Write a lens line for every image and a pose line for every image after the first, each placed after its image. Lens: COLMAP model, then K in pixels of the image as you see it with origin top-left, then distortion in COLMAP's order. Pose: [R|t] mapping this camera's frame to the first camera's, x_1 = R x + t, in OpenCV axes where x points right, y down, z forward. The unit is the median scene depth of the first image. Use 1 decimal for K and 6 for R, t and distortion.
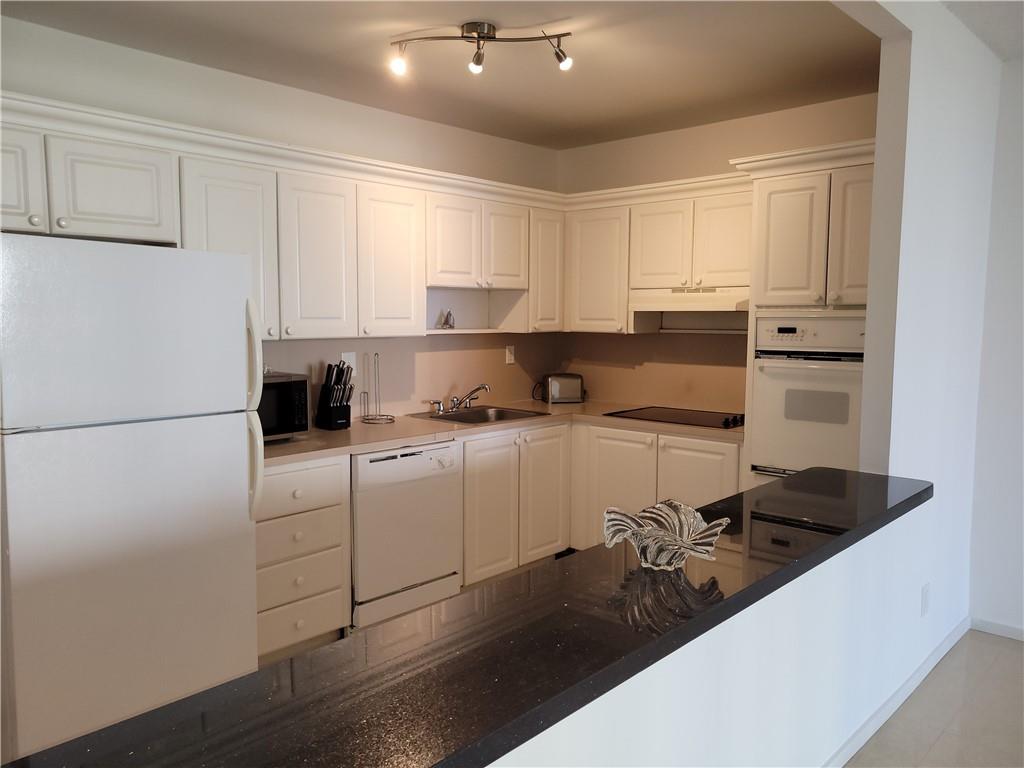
lens RADIAL K [[772.0, 0, 512.5], [0, 772.0, 388.4], [0, 0, 1]] dist [0.054451, -0.039703]
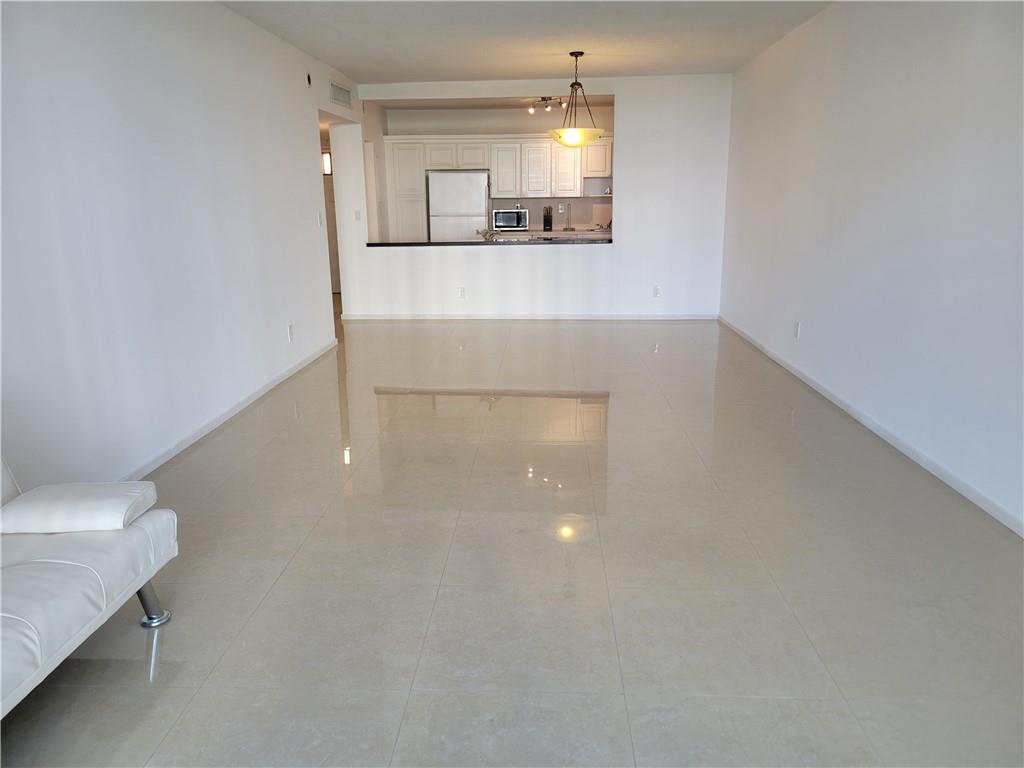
lens RADIAL K [[772.0, 0, 510.4], [0, 772.0, 382.6], [0, 0, 1]] dist [0.054451, -0.039703]
pose [[0.635933, 0.172808, -0.752148, 1.987449], [-0.059988, 0.982728, 0.175065, 0.116702], [0.769409, -0.066210, 0.635315, -0.993801]]
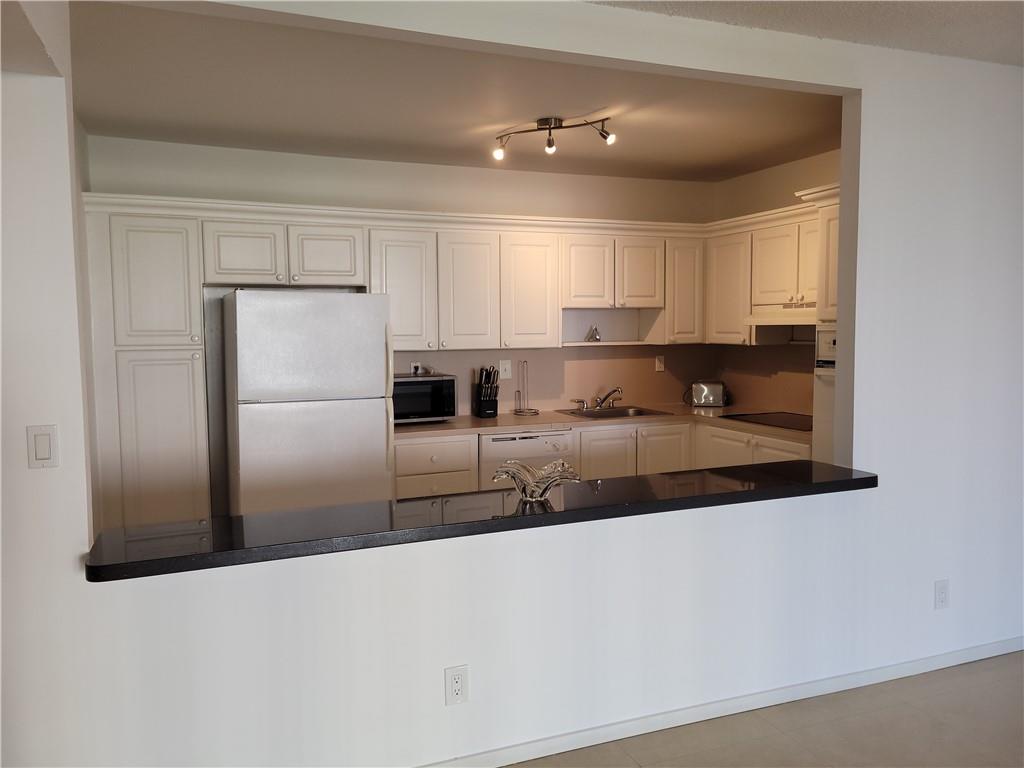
lens RADIAL K [[772.0, 0, 518.7], [0, 772.0, 381.8], [0, 0, 1]] dist [0.054451, -0.039703]
pose [[0.908441, 0.018481, -0.417604, 0.379856], [-0.027963, 0.999471, -0.016600, 0.011955], [0.417076, 0.026757, 0.908478, -0.187984]]
